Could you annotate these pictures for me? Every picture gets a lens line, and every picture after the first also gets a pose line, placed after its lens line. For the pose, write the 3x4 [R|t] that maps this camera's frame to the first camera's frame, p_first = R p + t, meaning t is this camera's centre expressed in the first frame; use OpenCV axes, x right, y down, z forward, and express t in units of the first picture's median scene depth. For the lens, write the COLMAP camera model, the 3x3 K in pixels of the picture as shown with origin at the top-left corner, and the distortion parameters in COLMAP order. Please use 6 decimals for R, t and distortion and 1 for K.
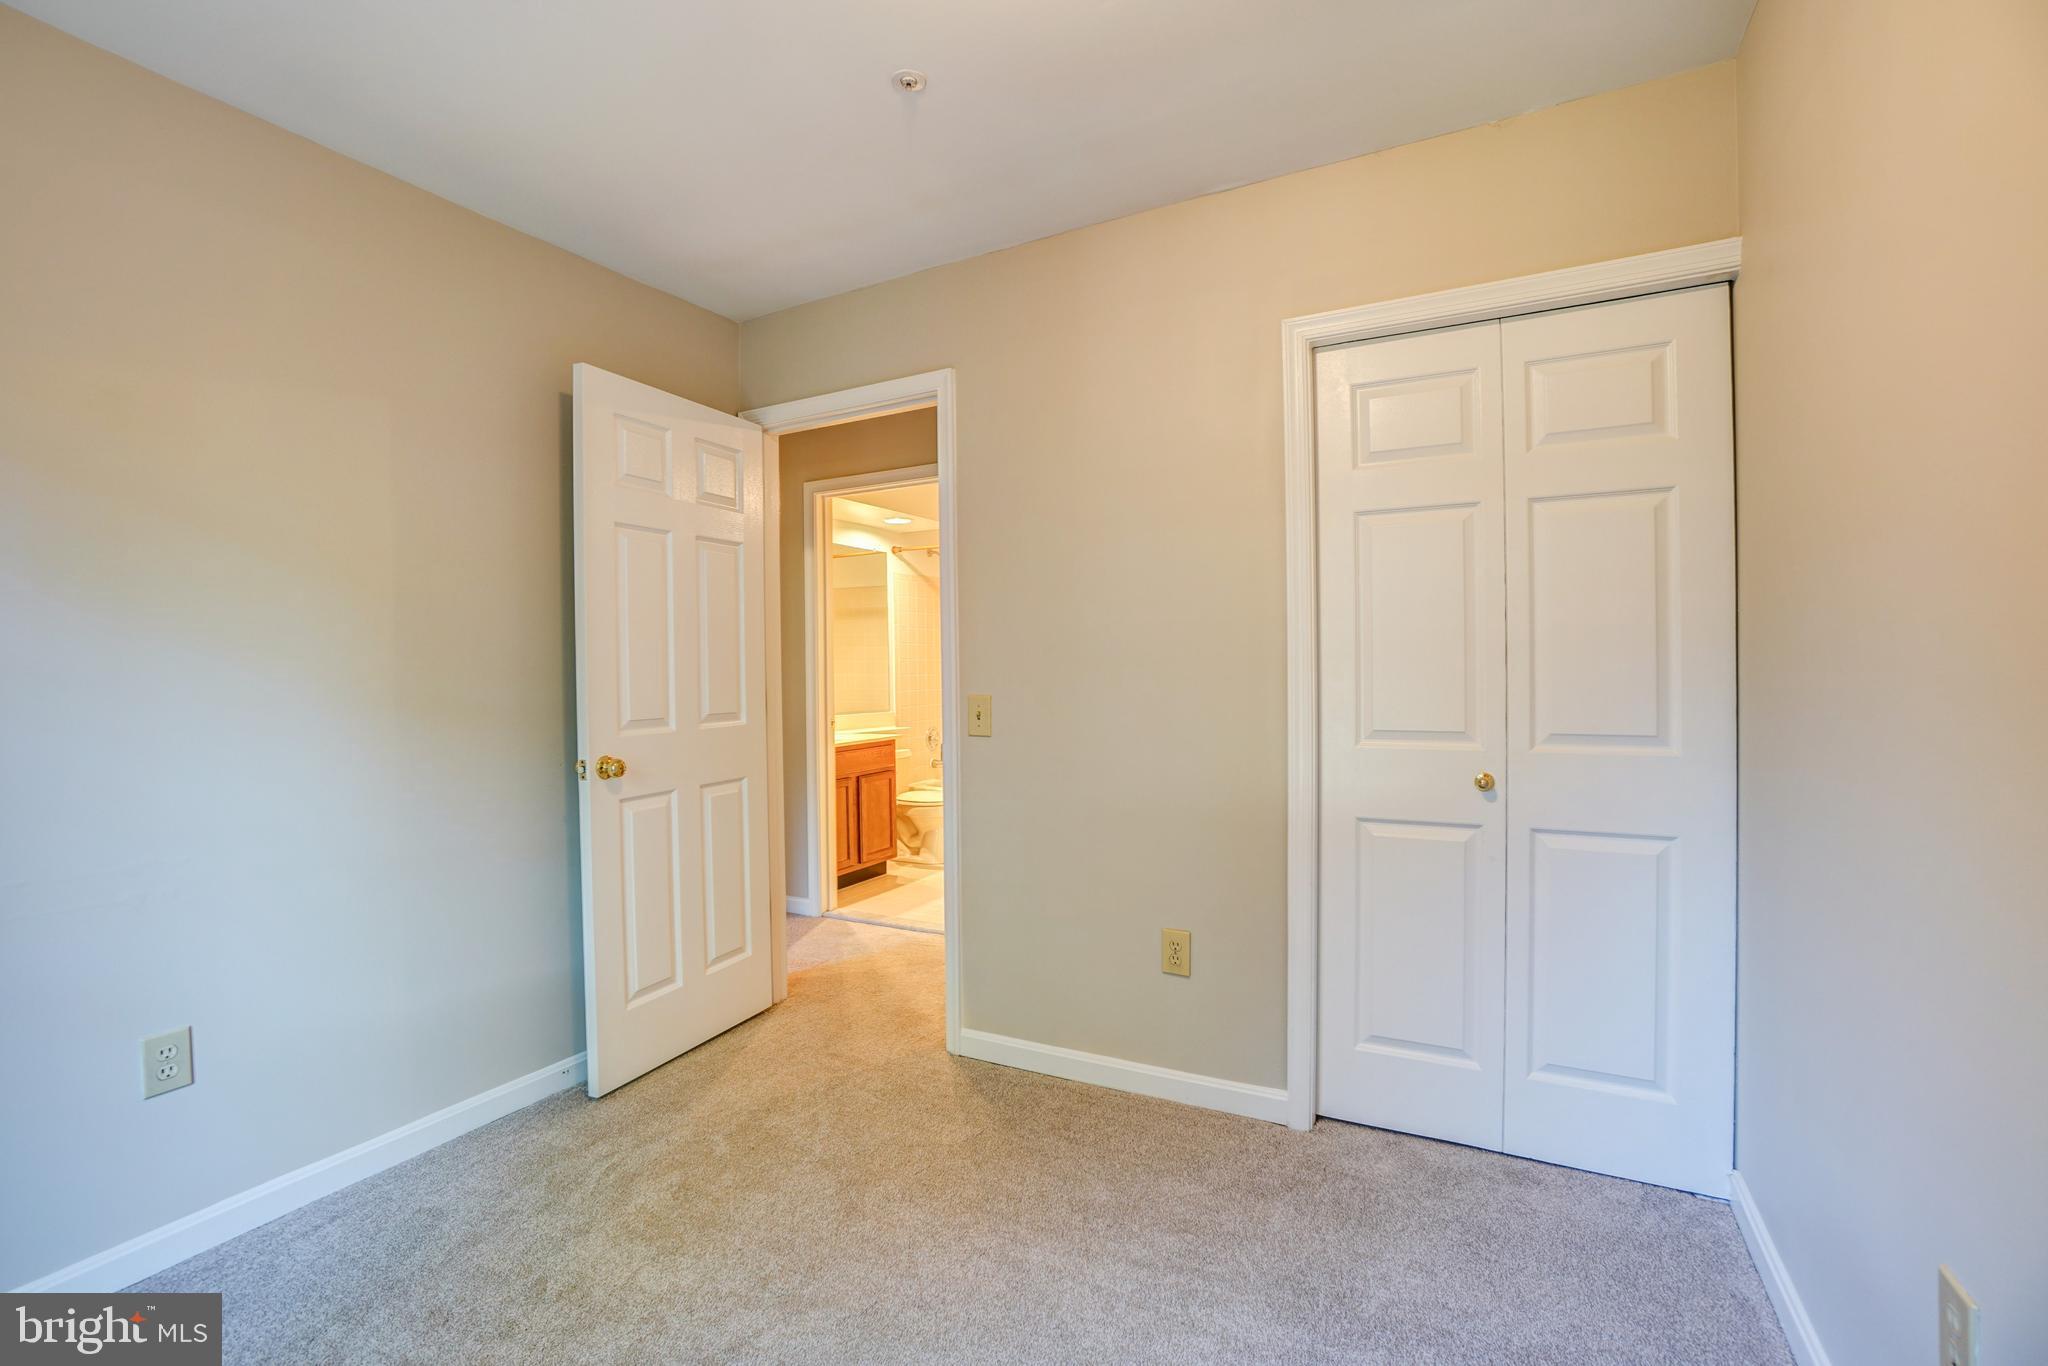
lens RADIAL K [[904.1, 0, 1018.1], [0, 904.1, 676.3], [0, 0, 1]] dist [-0.065889, 0.023662]
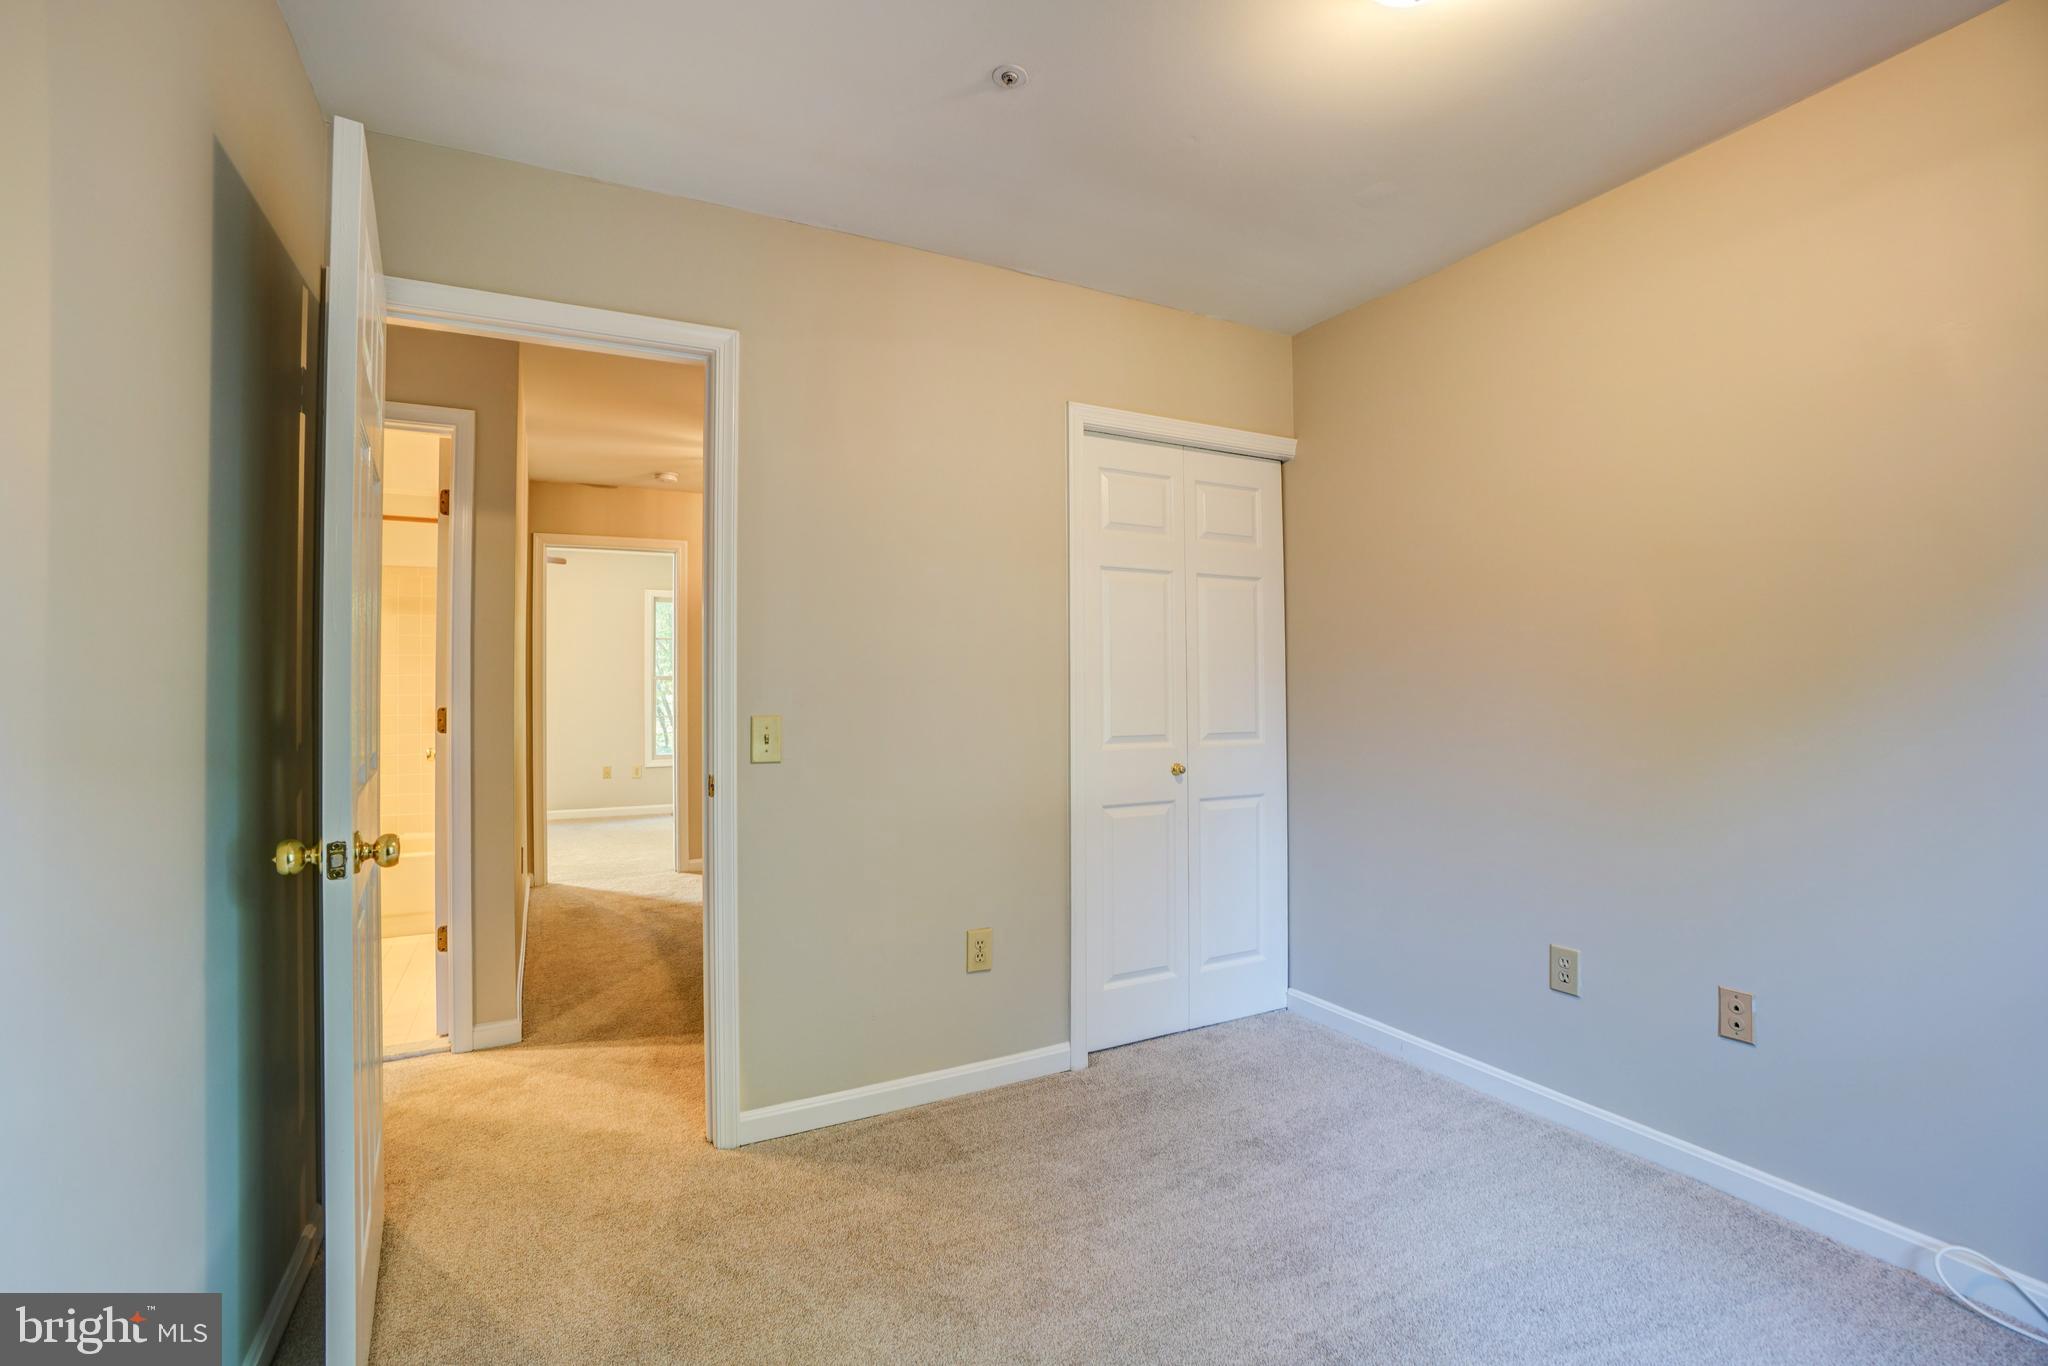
lens RADIAL K [[904.1, 0, 1018.1], [0, 904.1, 676.3], [0, 0, 1]] dist [-0.065889, 0.023662]
pose [[0.553340, 0.022454, 0.832653, -0.772214], [0.002680, 0.999583, -0.028736, 0.010999], [-0.832951, 0.018133, 0.553049, 0.395023]]
